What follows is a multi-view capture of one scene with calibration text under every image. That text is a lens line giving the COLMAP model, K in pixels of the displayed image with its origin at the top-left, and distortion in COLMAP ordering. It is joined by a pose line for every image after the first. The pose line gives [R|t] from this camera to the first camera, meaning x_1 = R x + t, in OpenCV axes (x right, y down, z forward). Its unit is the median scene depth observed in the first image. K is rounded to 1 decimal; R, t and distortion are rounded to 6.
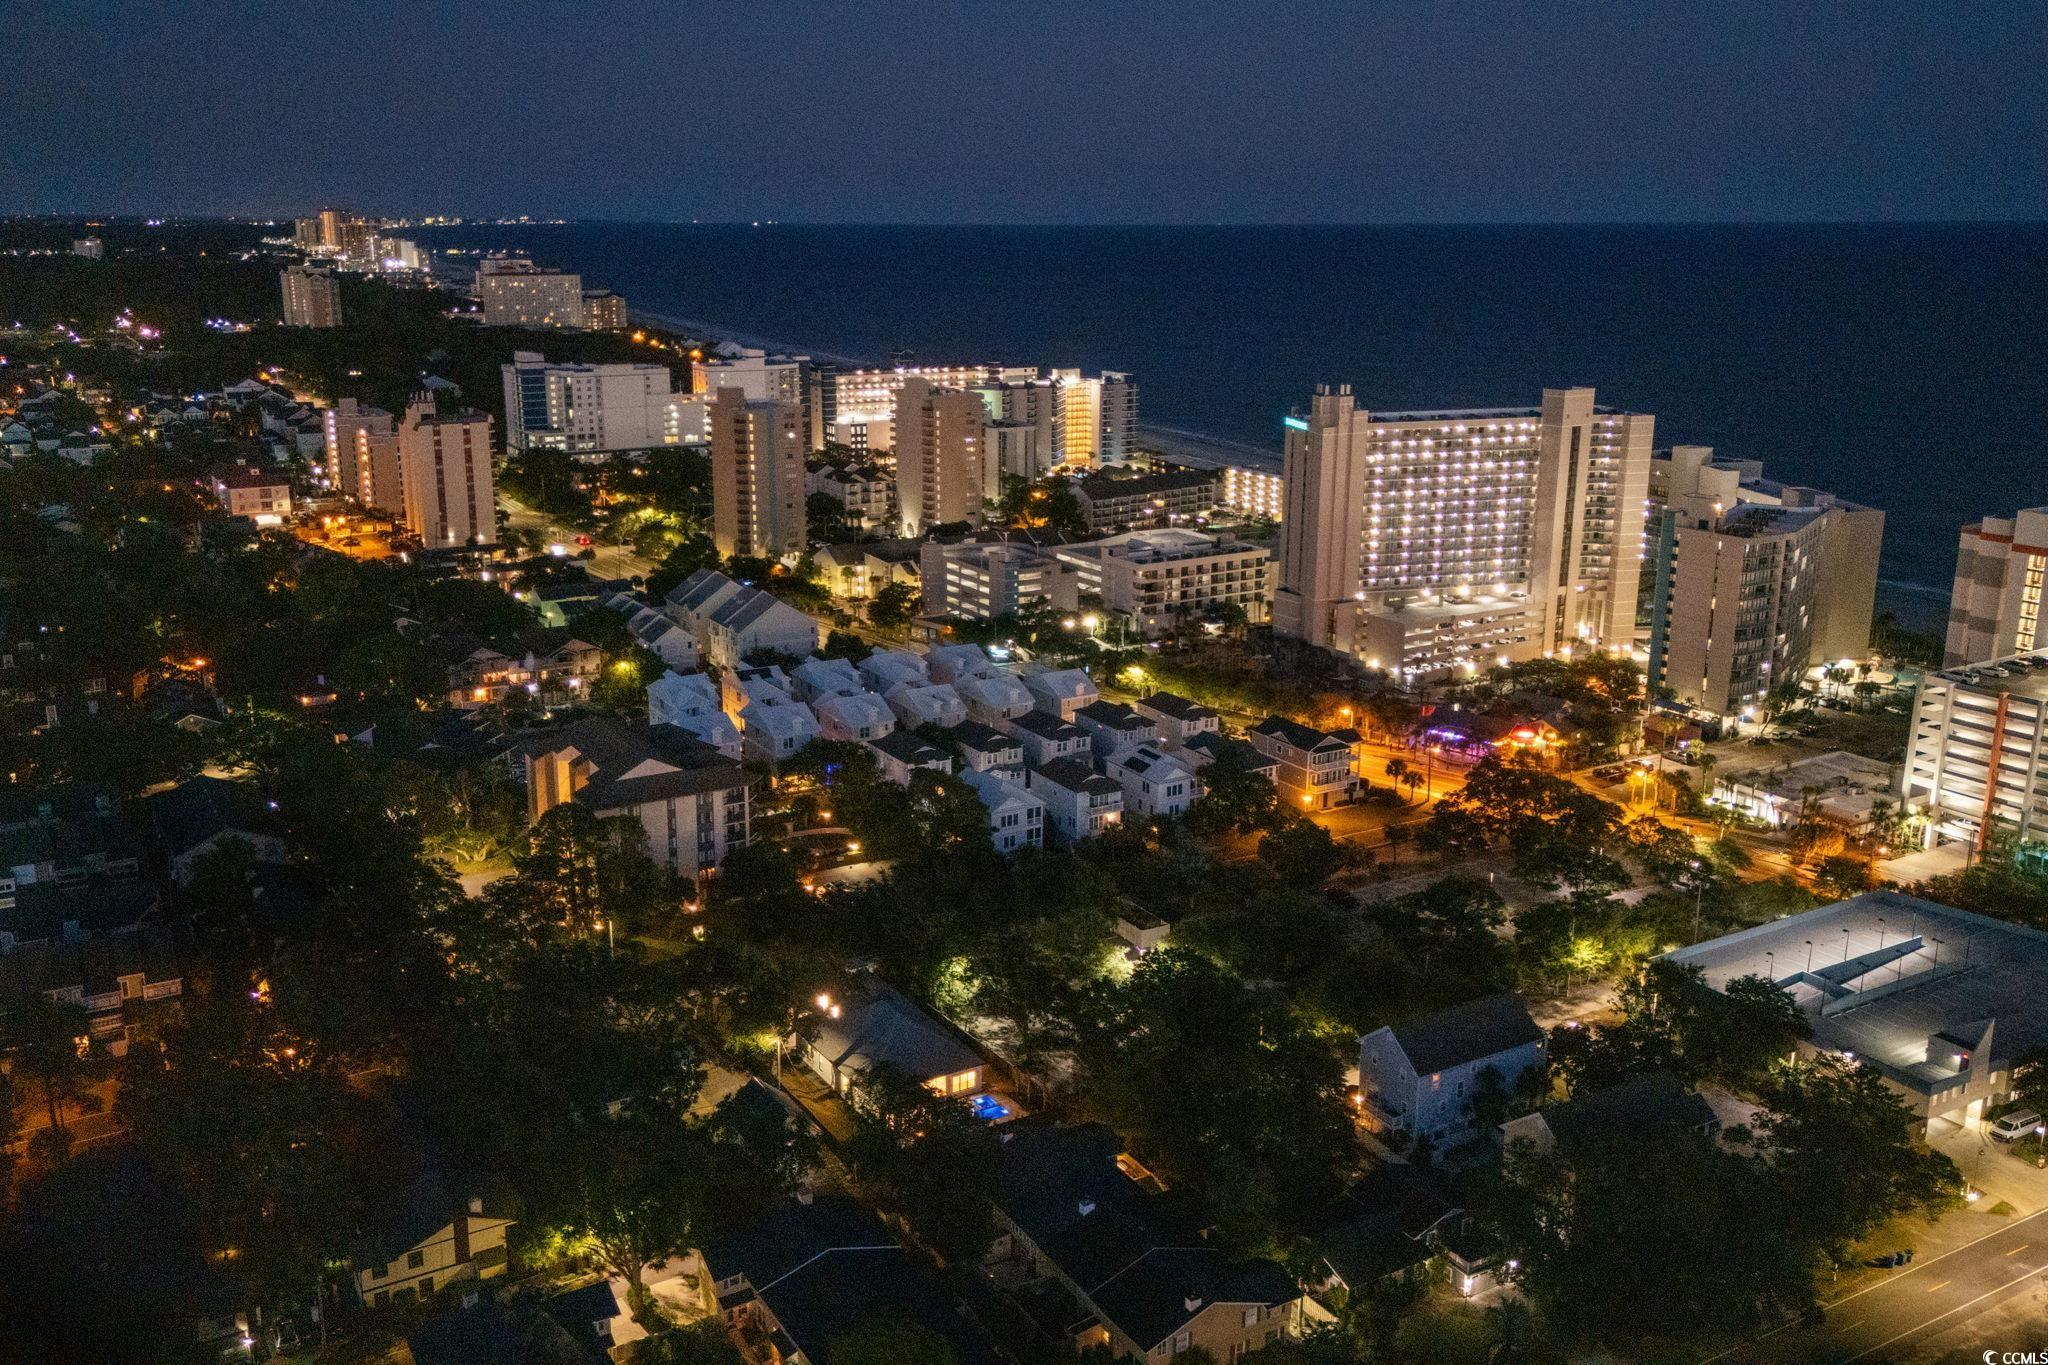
lens RADIAL K [[1718.4, 0, 1024.0], [0, 1718.4, 682.5], [0, 0, 1]] dist [0.037591, -0.009651]
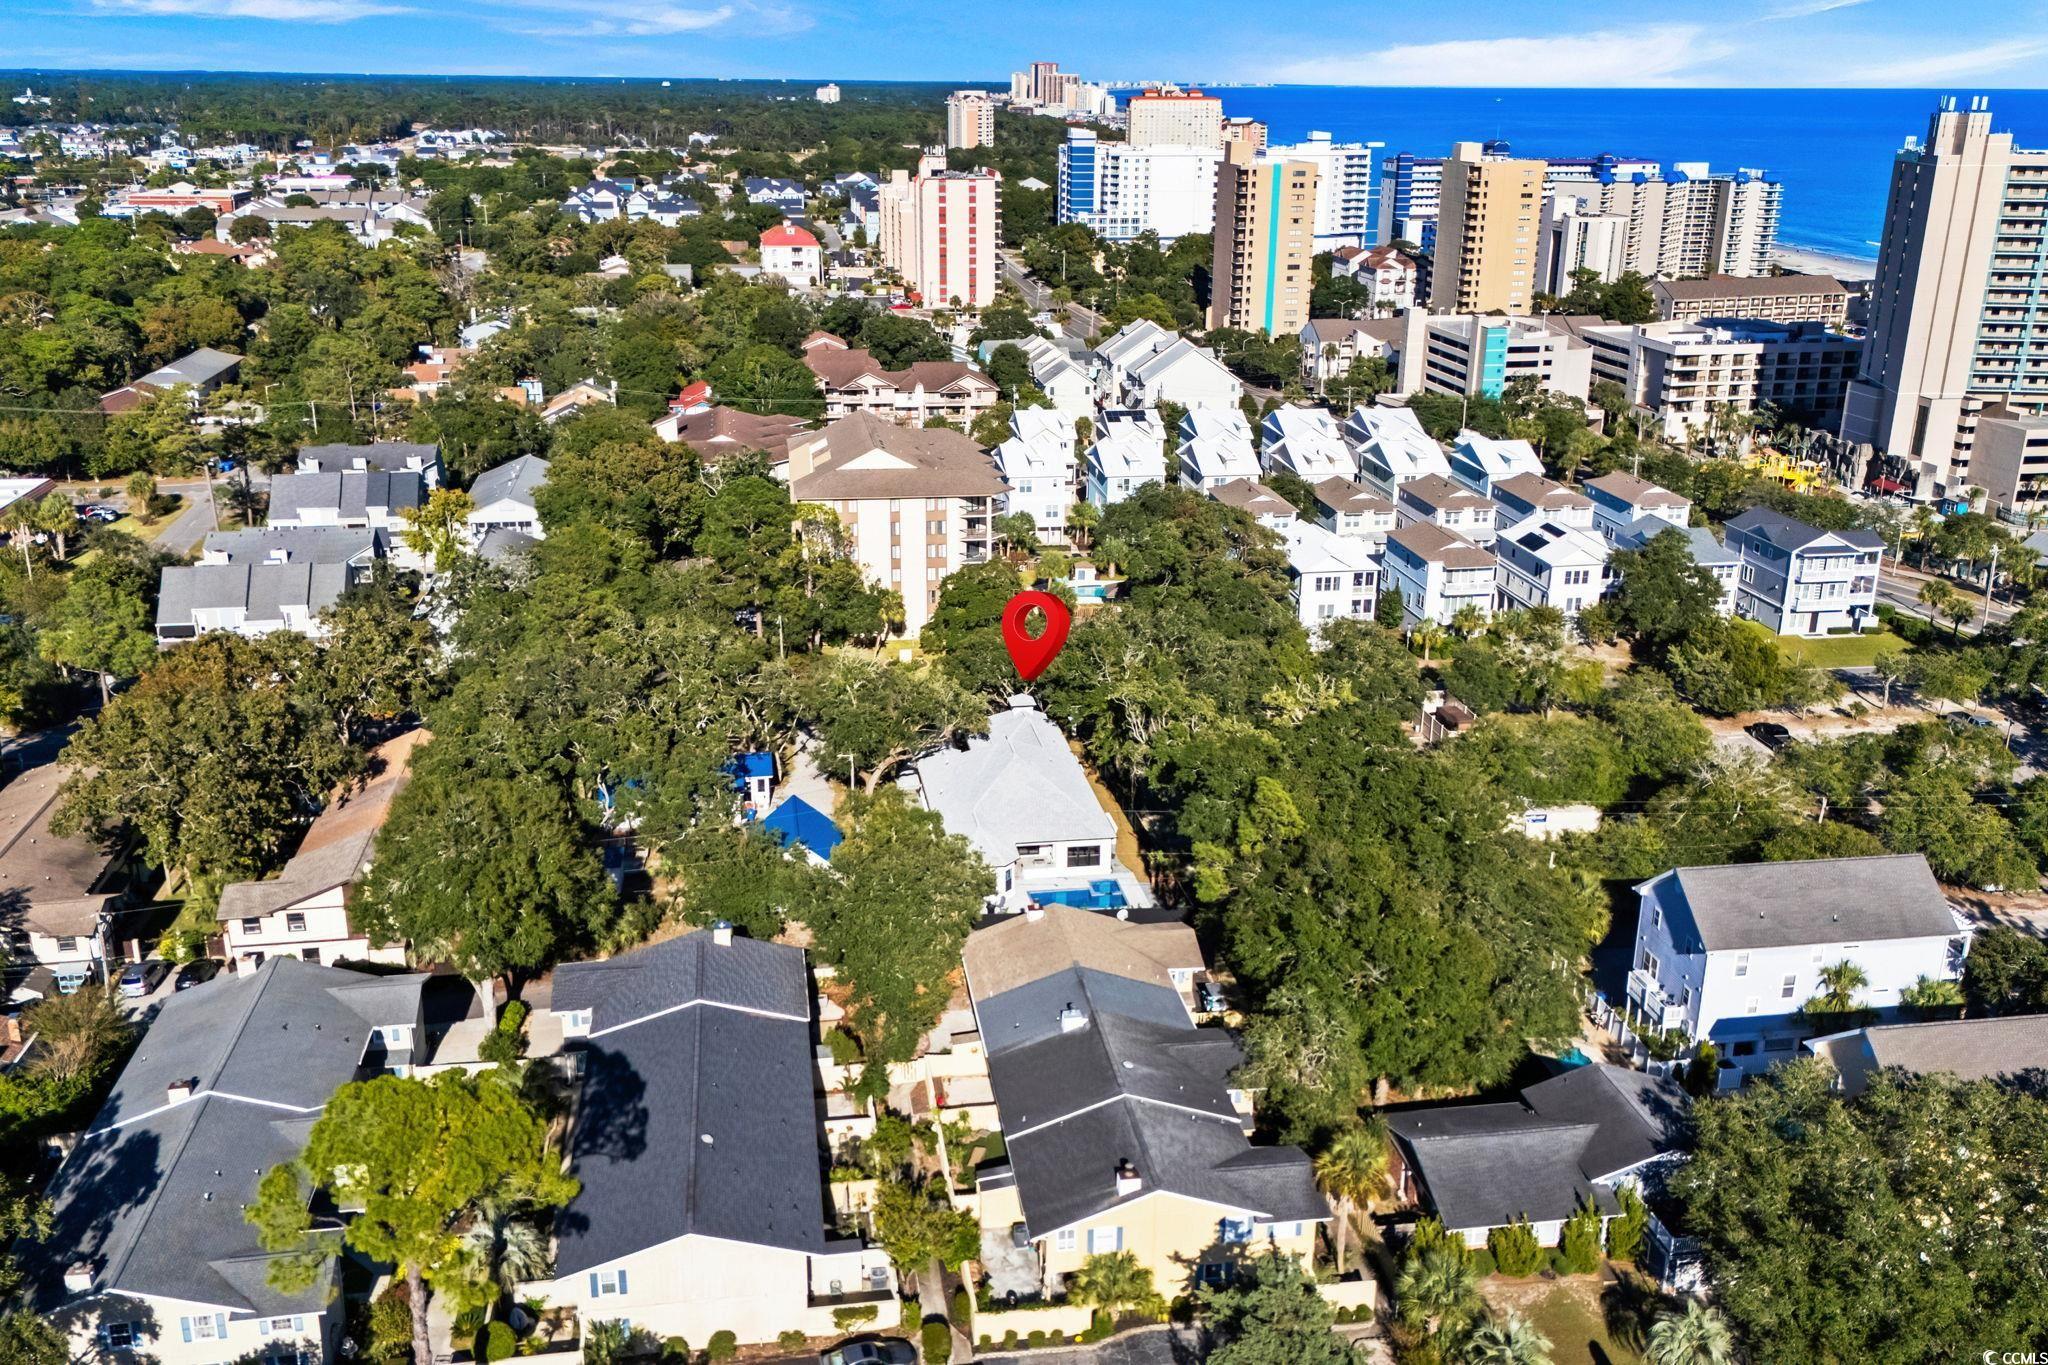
lens RADIAL K [[1718.4, 0, 1024.0], [0, 1718.4, 682.5], [0, 0, 1]] dist [0.037591, -0.009651]
pose [[0.927164, 0.127968, -0.352123, 0.091814], [-0.101748, 0.990540, 0.092070, 0.042745], [0.360574, -0.049536, 0.931414, 0.141787]]
